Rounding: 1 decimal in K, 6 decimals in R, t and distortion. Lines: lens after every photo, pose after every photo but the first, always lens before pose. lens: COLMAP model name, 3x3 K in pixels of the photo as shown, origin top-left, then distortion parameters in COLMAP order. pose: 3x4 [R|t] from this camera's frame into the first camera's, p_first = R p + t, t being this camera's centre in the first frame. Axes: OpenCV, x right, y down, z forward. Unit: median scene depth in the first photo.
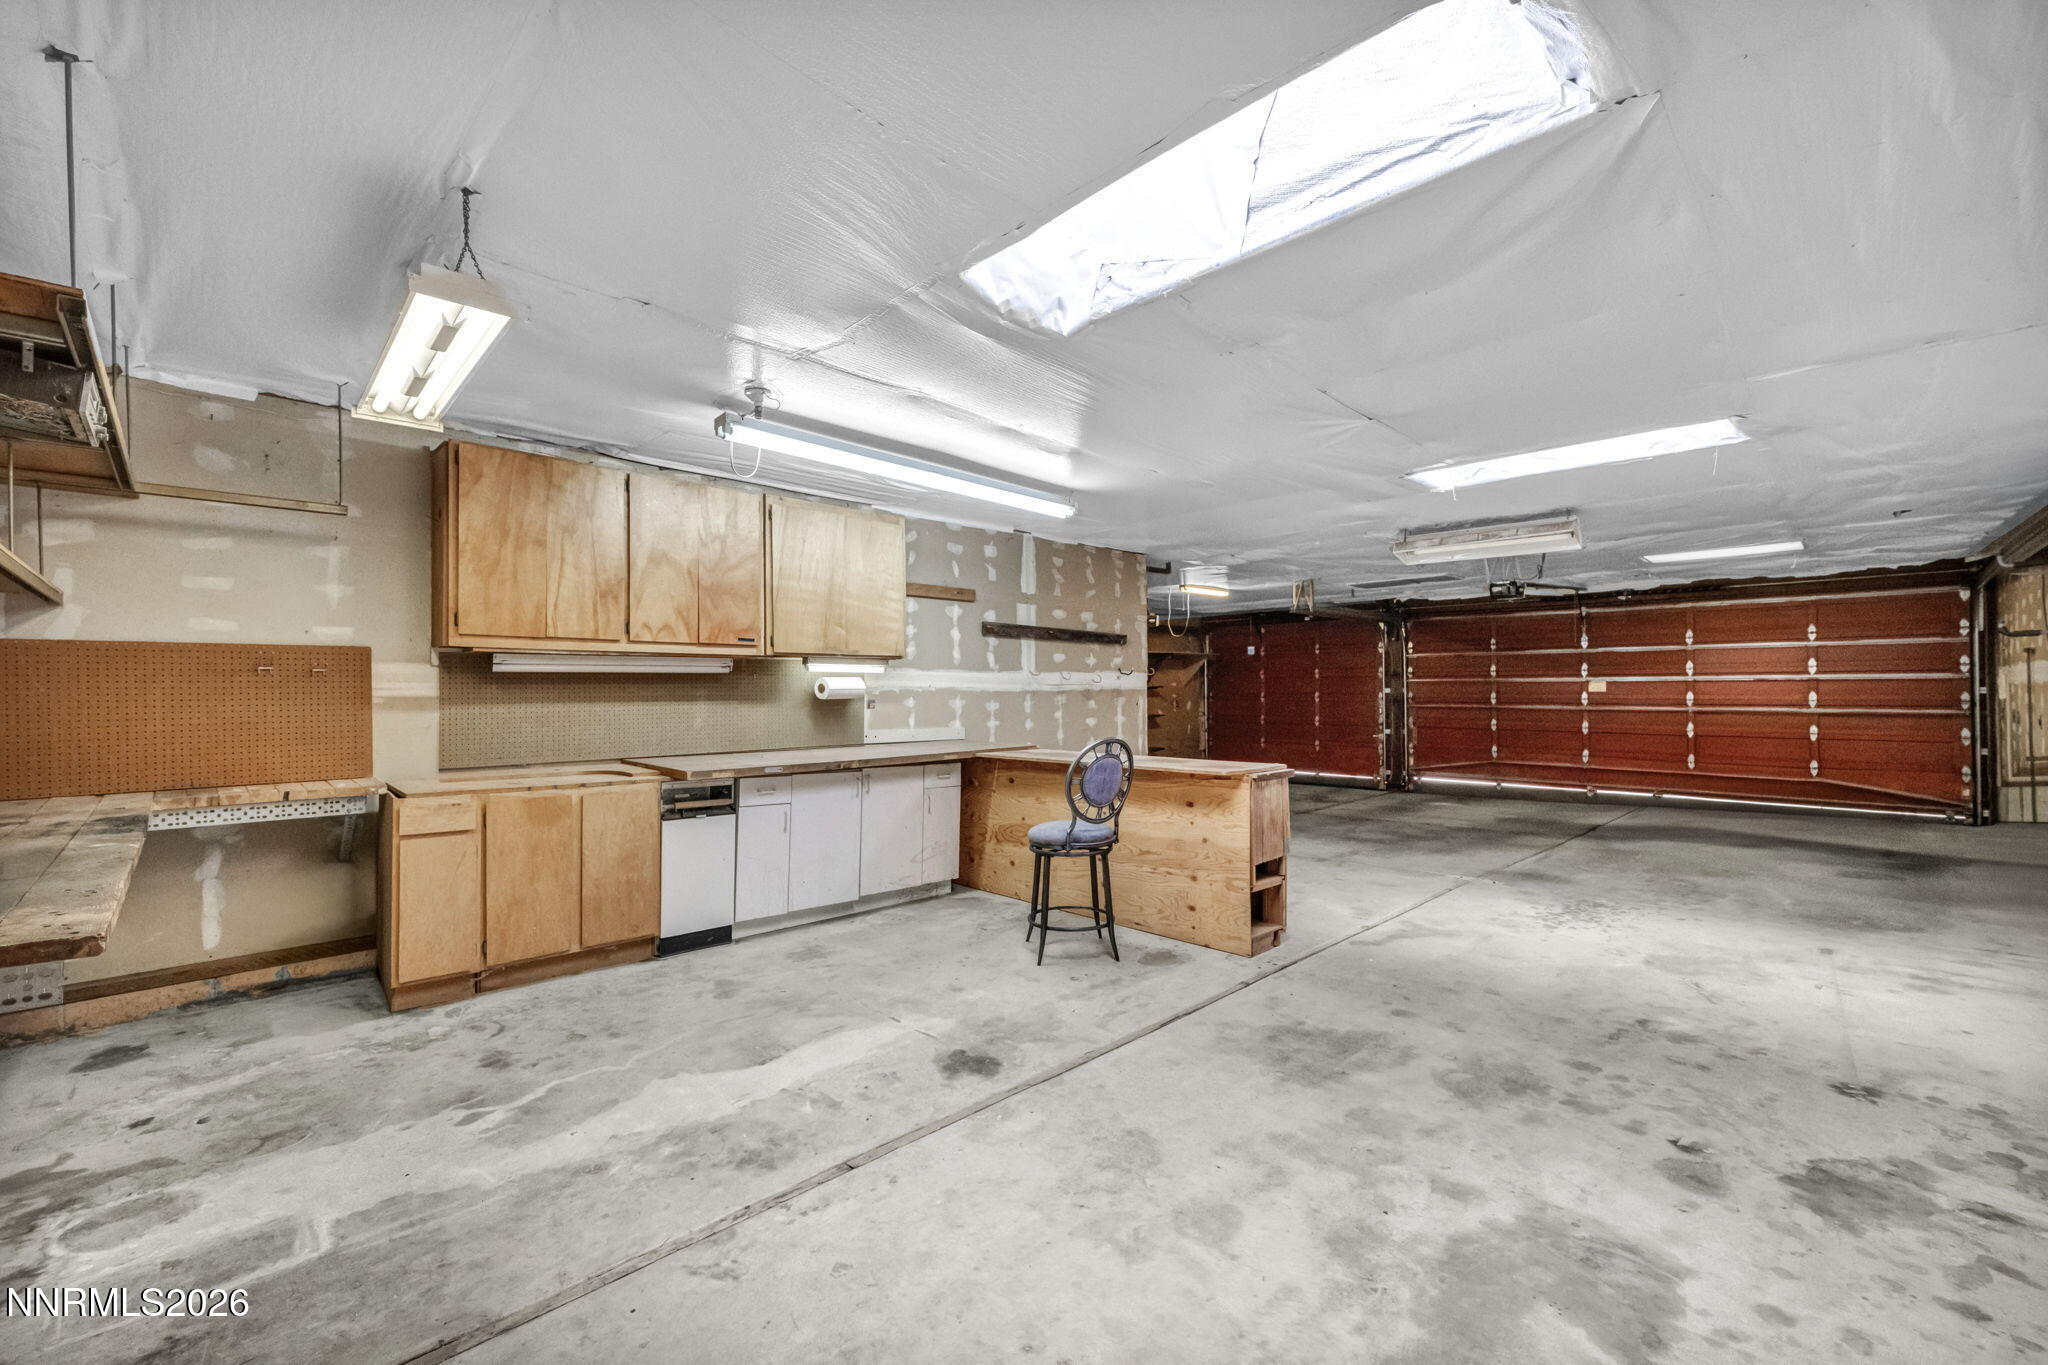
lens RADIAL K [[831.6, 0, 1018.7], [0, 831.6, 688.9], [0, 0, 1]] dist [0.000743, 0.000096]
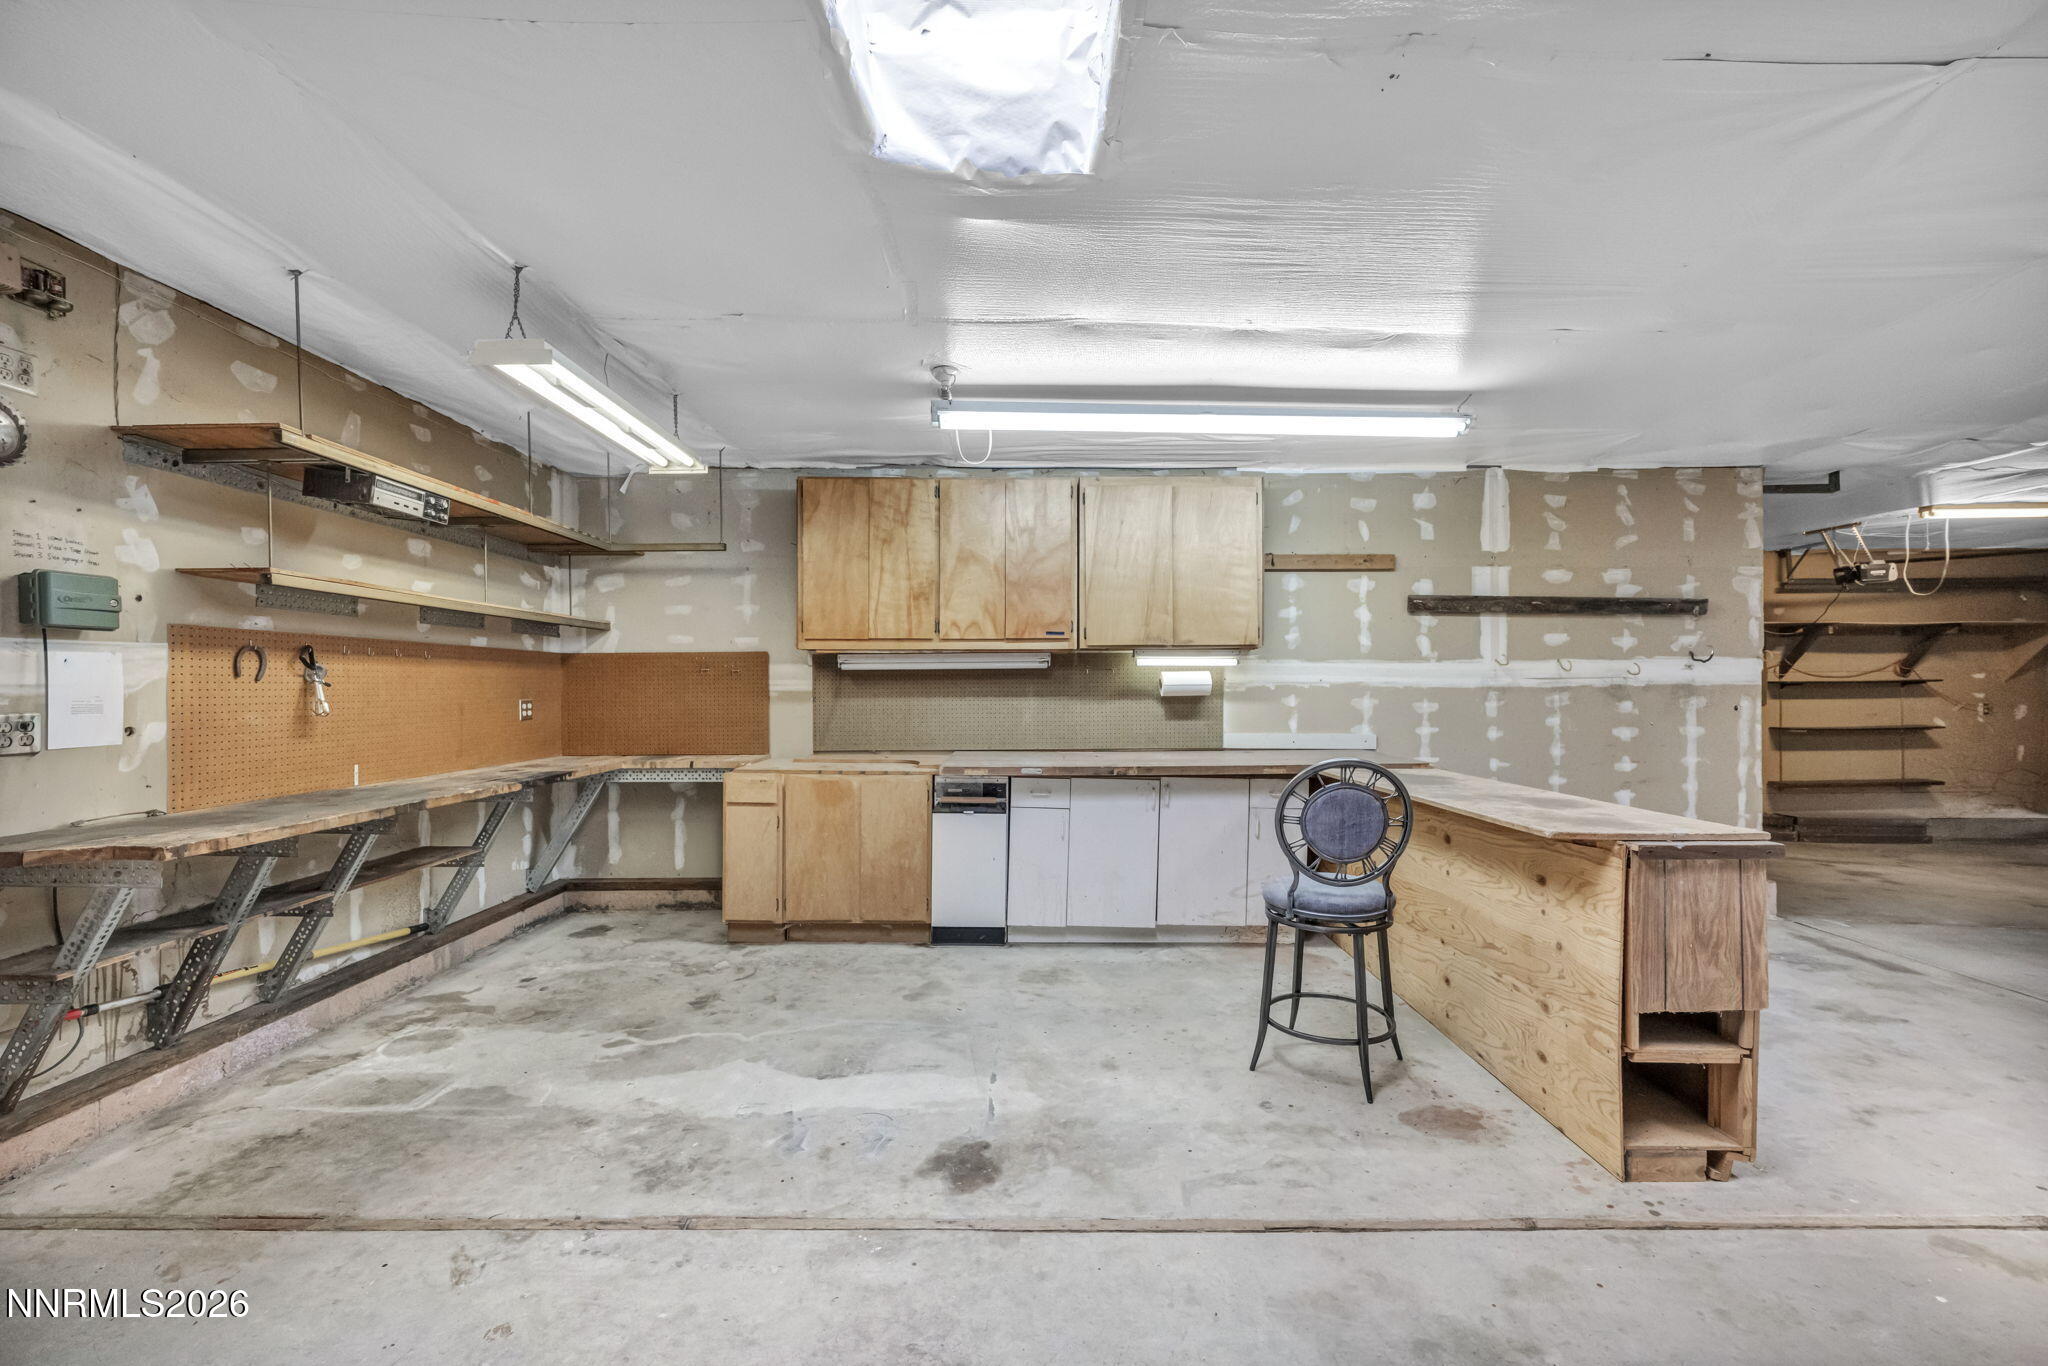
lens RADIAL K [[831.6, 0, 1023.0], [0, 831.6, 690.8], [0, 0, 1]] dist [0.000743, 0.000096]
pose [[0.721365, 0.004197, -0.692542, 0.367358], [0.000824, 0.999976, 0.006918, 0.000731], [0.692554, -0.005561, 0.721345, 0.338790]]
